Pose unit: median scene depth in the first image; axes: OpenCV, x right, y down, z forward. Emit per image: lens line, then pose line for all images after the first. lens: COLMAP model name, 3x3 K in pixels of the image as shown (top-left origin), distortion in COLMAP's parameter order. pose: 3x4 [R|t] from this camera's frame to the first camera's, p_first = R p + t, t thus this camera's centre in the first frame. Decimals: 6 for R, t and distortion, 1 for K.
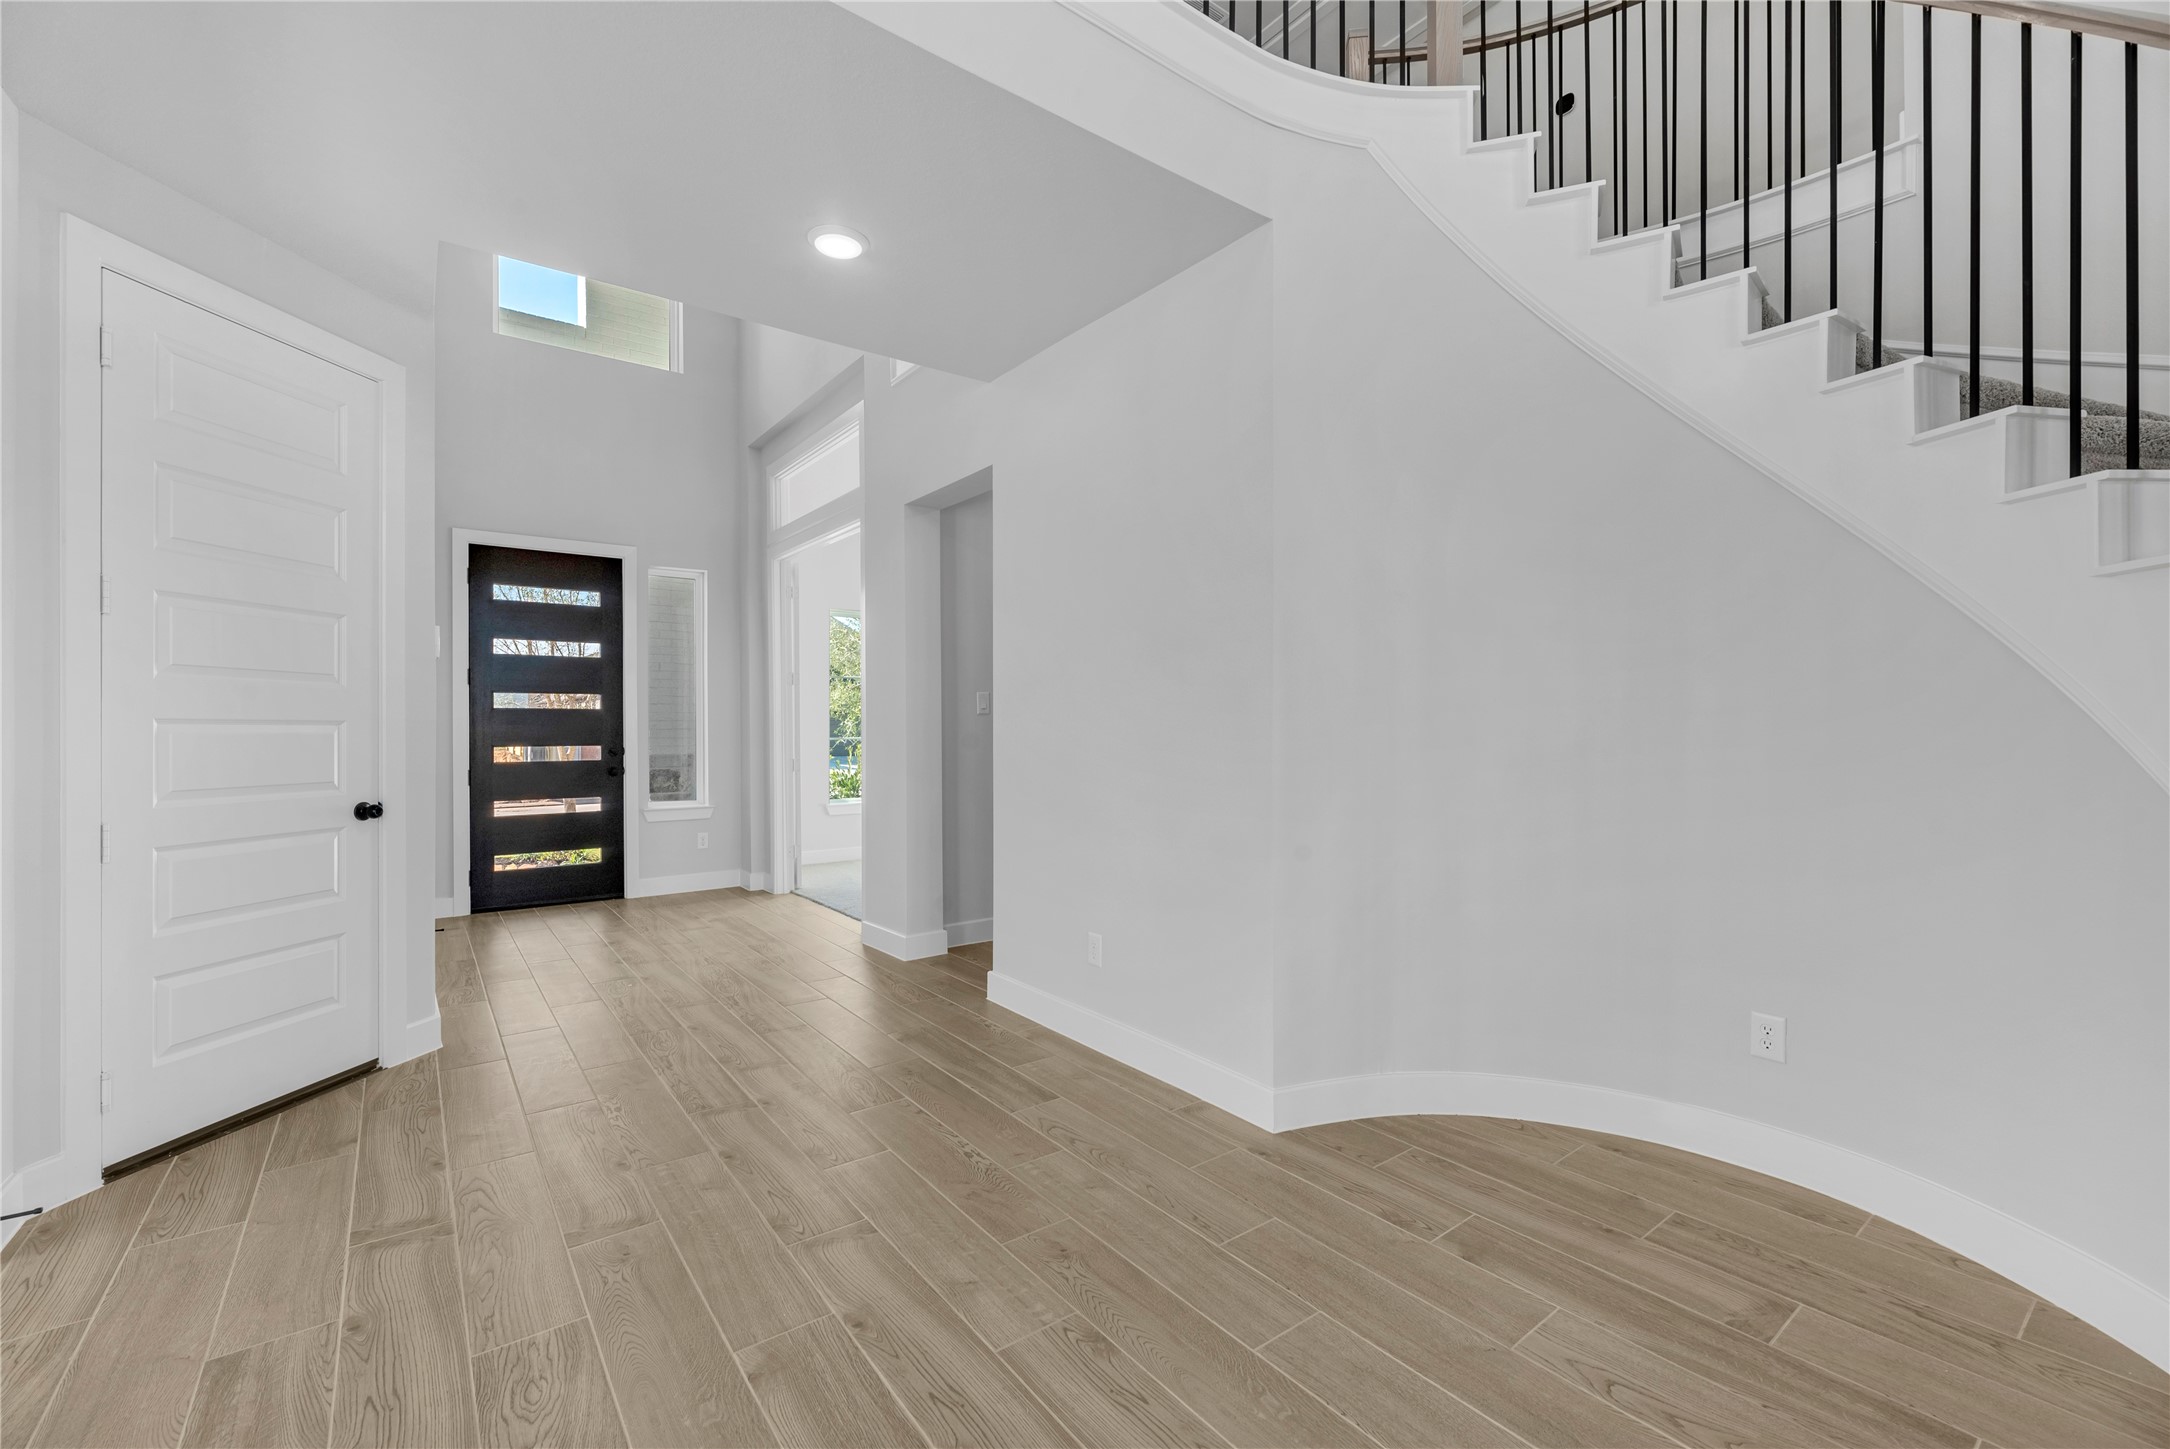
lens RADIAL K [[884.9, 0, 1079.2], [0, 884.9, 732.5], [0, 0, 1]] dist [0.000855, 0.000340]
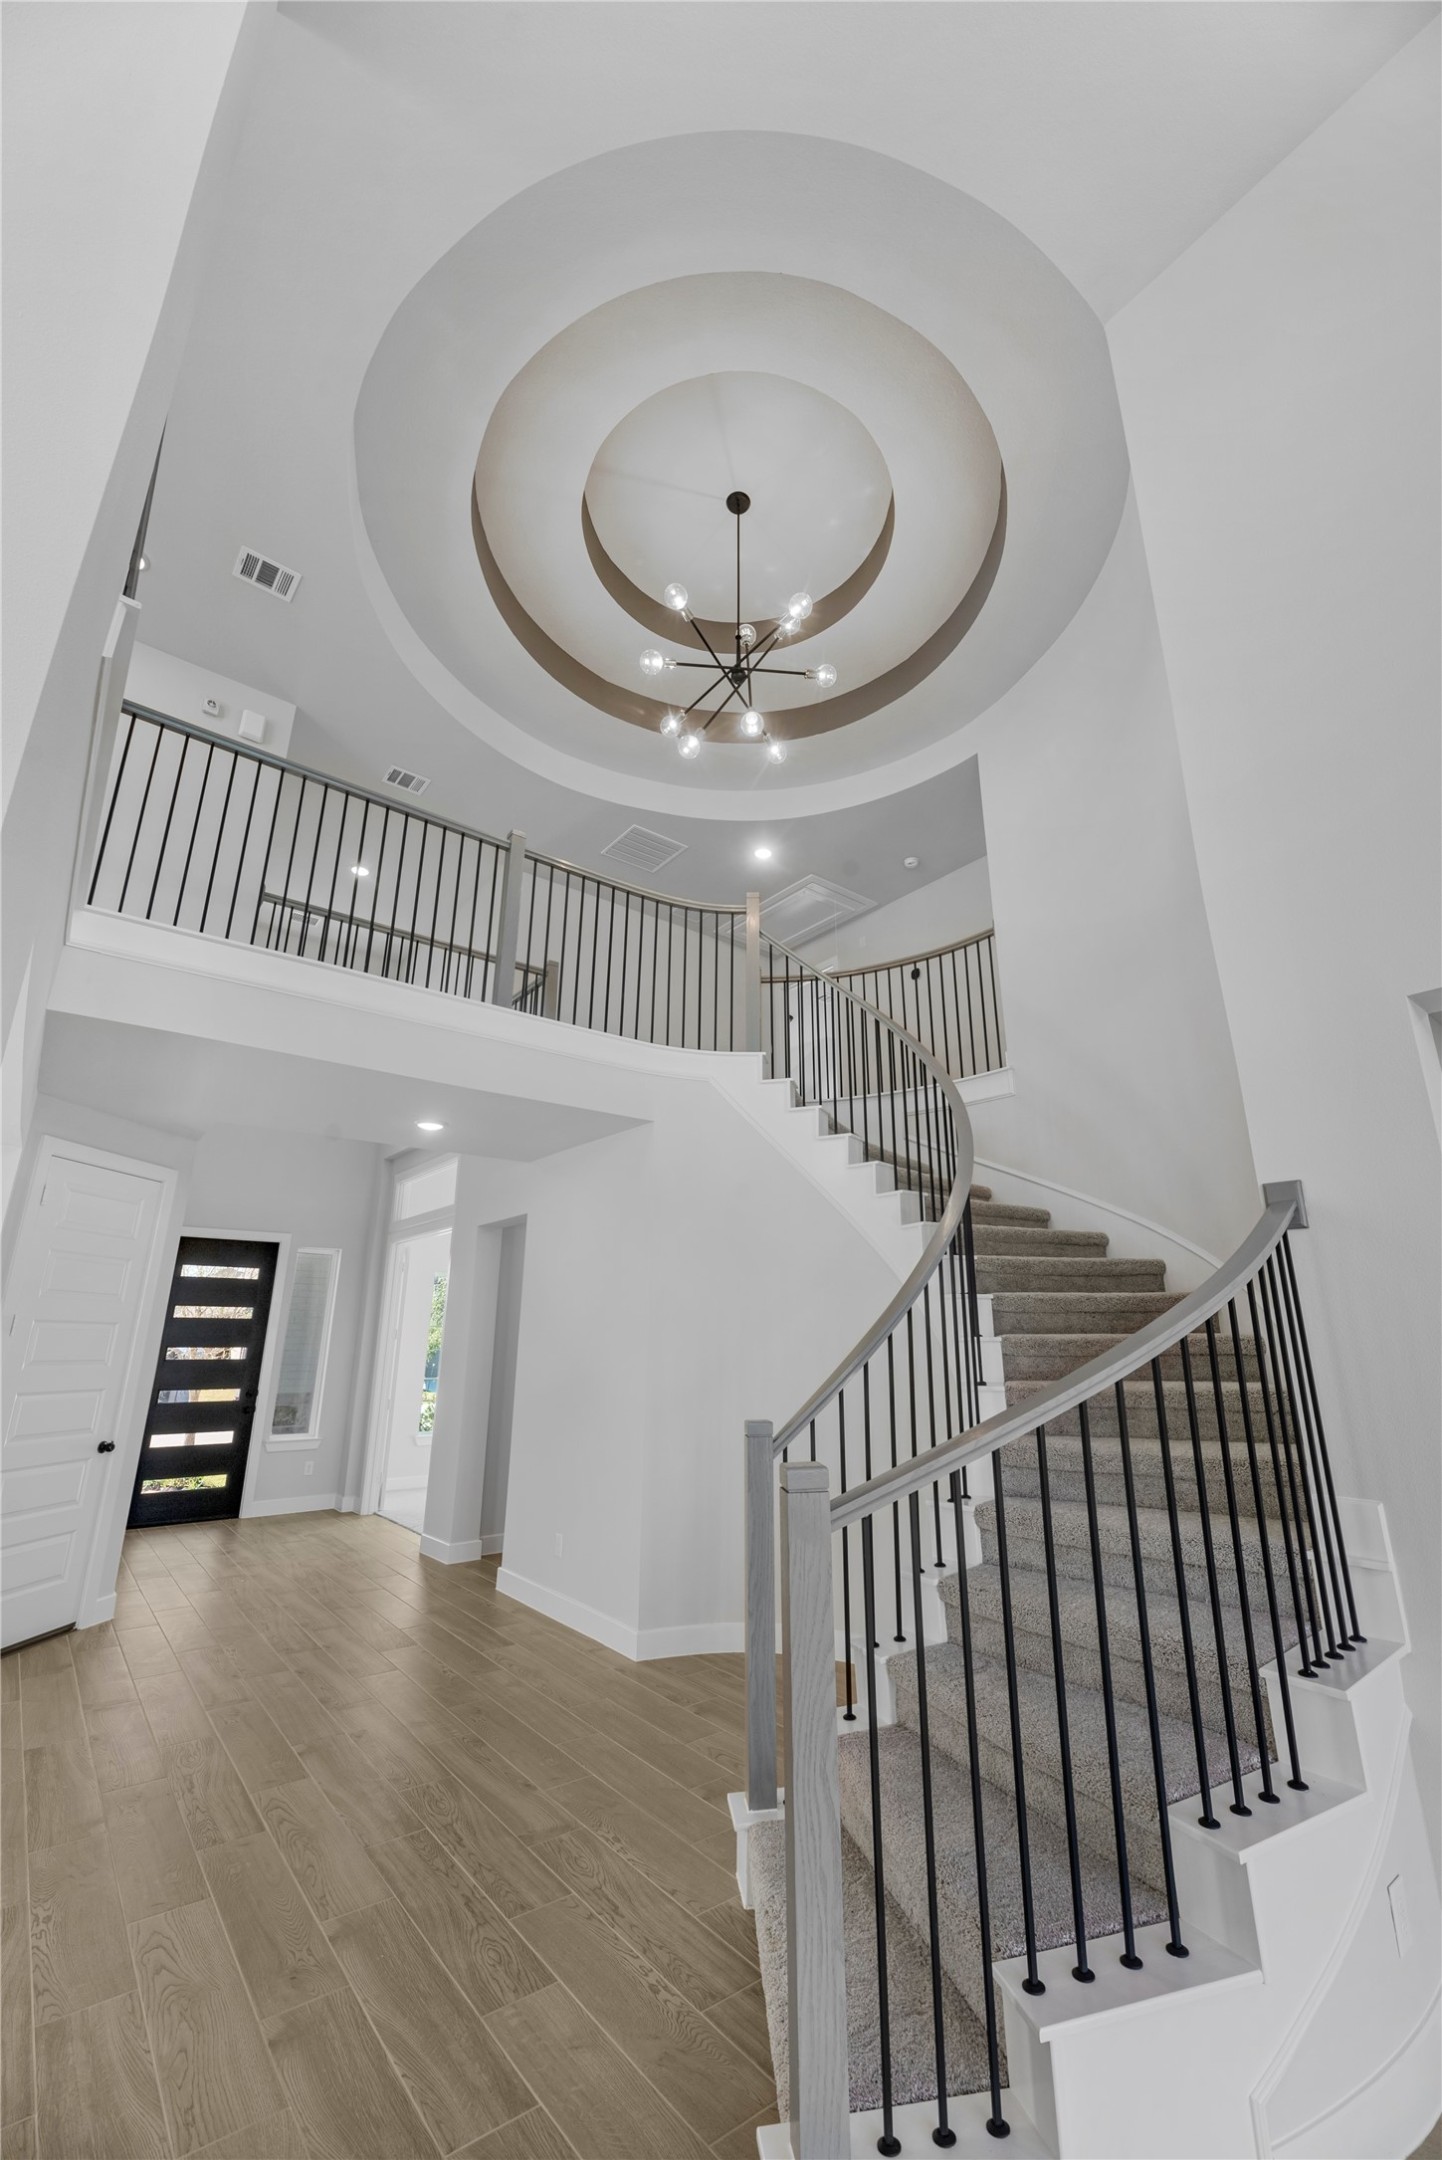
lens RADIAL K [[880.8, 0, 735.8], [0, 880.8, 1081.5], [0, 0, 1]] dist [0.000855, 0.000340]
pose [[0.999768, 0.011218, 0.018379, 0.247966], [-0.005406, 0.956998, -0.290044, -0.071631], [-0.020842, 0.289877, 0.956837, -0.604139]]
